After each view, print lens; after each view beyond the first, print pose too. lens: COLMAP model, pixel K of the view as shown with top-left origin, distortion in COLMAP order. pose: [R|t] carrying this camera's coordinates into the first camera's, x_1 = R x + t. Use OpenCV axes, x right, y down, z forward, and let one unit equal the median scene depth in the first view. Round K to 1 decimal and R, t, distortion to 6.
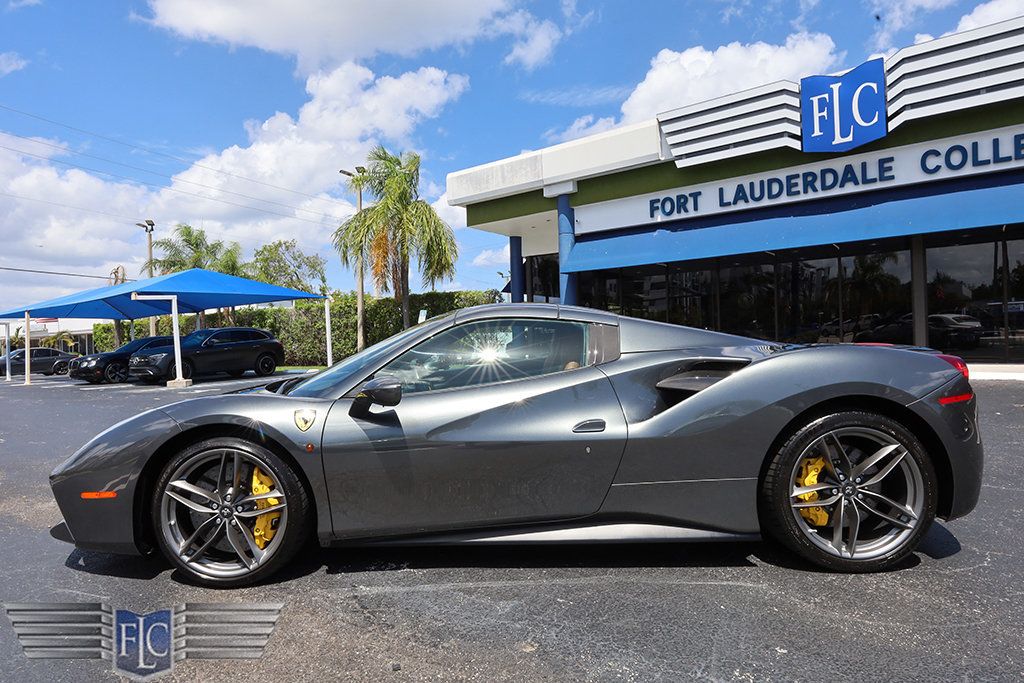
lens RADIAL K [[612.9, 0, 483.1], [0, 612.9, 335.1], [0, 0, 1]] dist [0.000011, 0.002092]
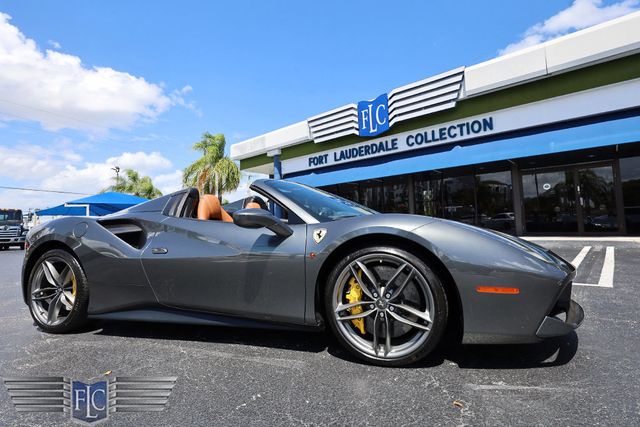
lens RADIAL K [[336.0, 0, 319.2], [0, 336.0, 201.2], [0, 0, 1]] dist [0.001768, -0.000066]
pose [[0.998723, -0.003886, -0.050366, 0.425645], [0.000340, 0.997531, -0.070225, 0.004900], [0.050514, 0.070118, 0.996259, -0.136764]]
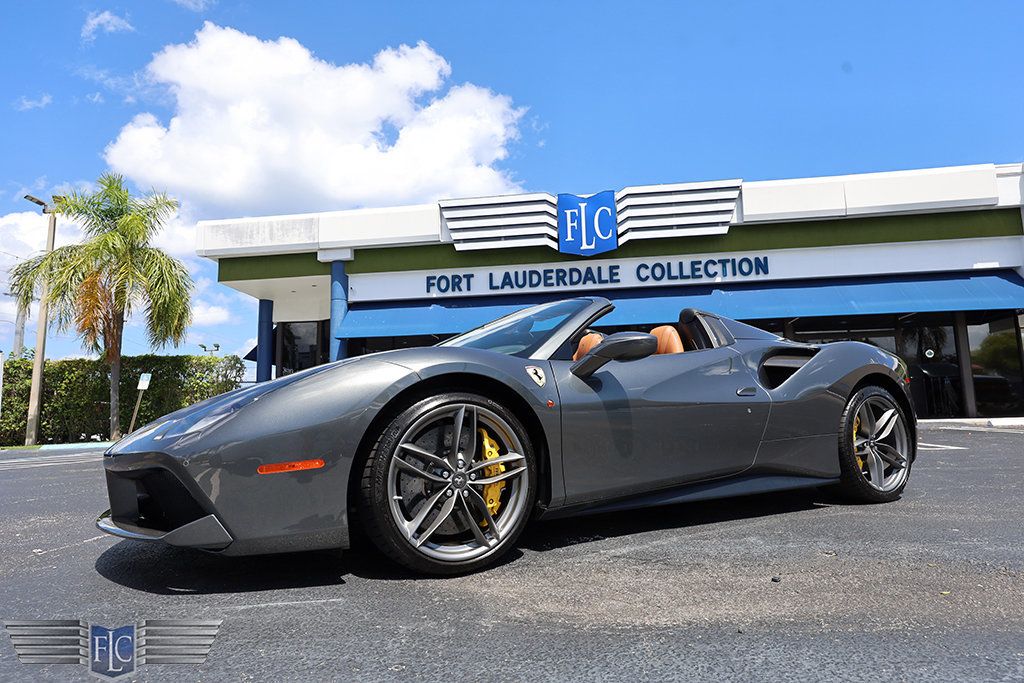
lens RADIAL K [[604.7, 0, 515.0], [0, 604.7, 342.7], [0, 0, 1]] dist [0.003365, -0.000386]
pose [[0.849975, 0.074972, 0.521461, -0.162654], [-0.004114, 0.990737, -0.135736, 0.043487], [-0.526807, 0.113227, 0.842410, 0.049690]]
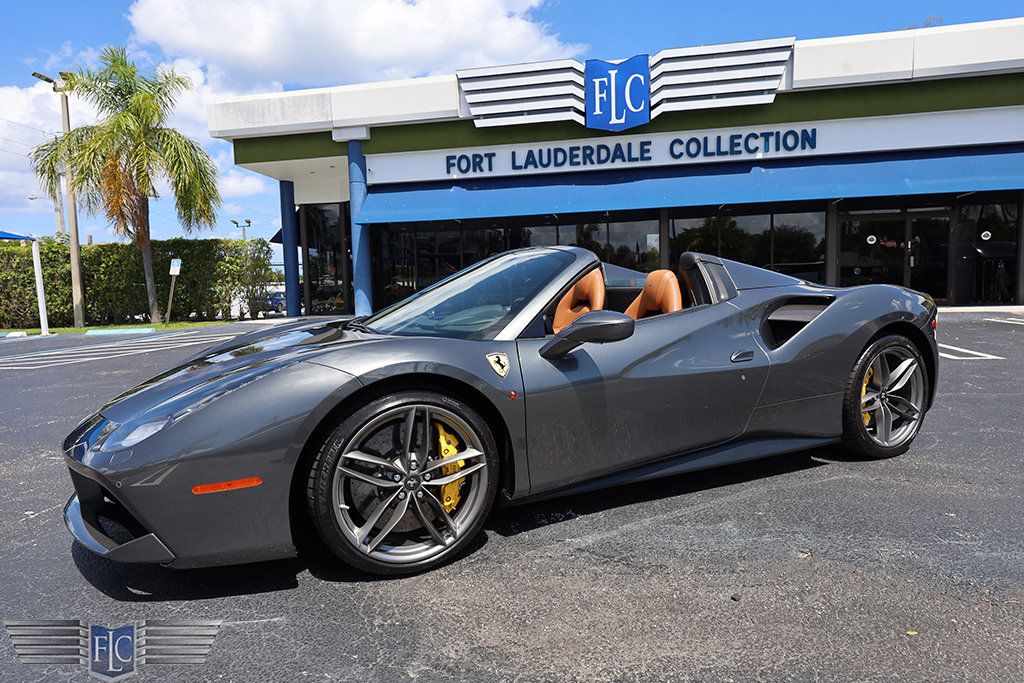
lens RADIAL K [[604.2, 0, 512.0], [0, 604.2, 341.5], [0, 0, 1]] dist [0.004003, -0.000465]
pose [[0.880926, -0.035202, 0.471943, -0.136699], [-0.002667, 0.996845, 0.079332, 0.008249], [-0.473246, -0.071144, 0.878053, 0.052148]]
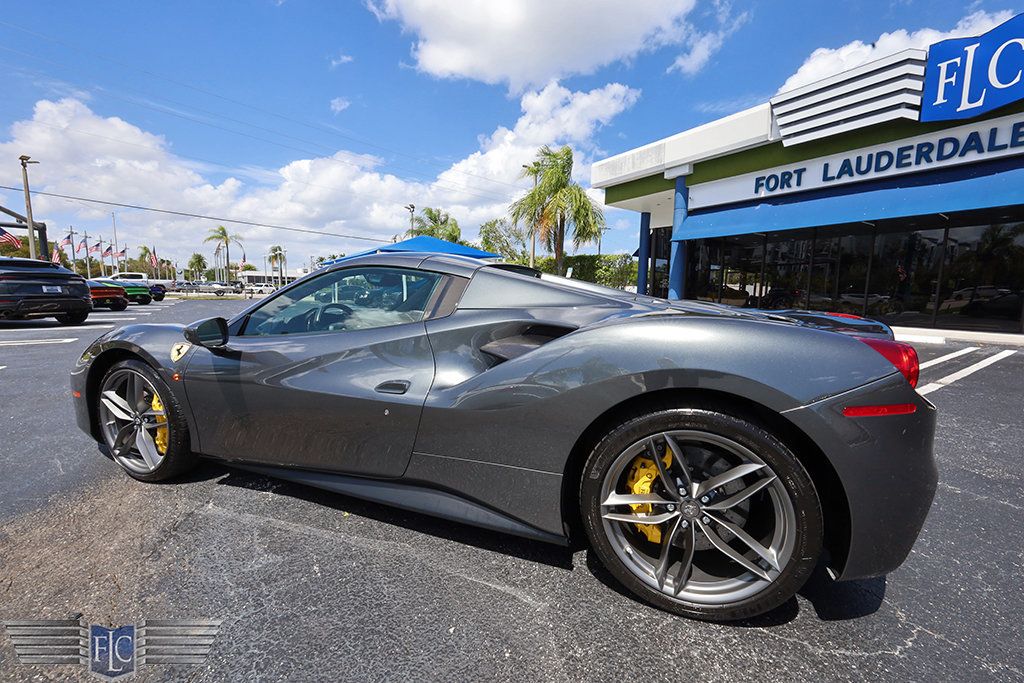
lens RADIAL K [[414.8, 0, 514.8], [0, 414.8, 336.9], [0, 0, 1]] dist [0.004712, -0.000504]
pose [[0.953322, 0.080515, -0.291023, 0.104371], [-0.044276, 0.990651, 0.129039, -0.002807], [0.298692, -0.110131, 0.947974, 0.094775]]
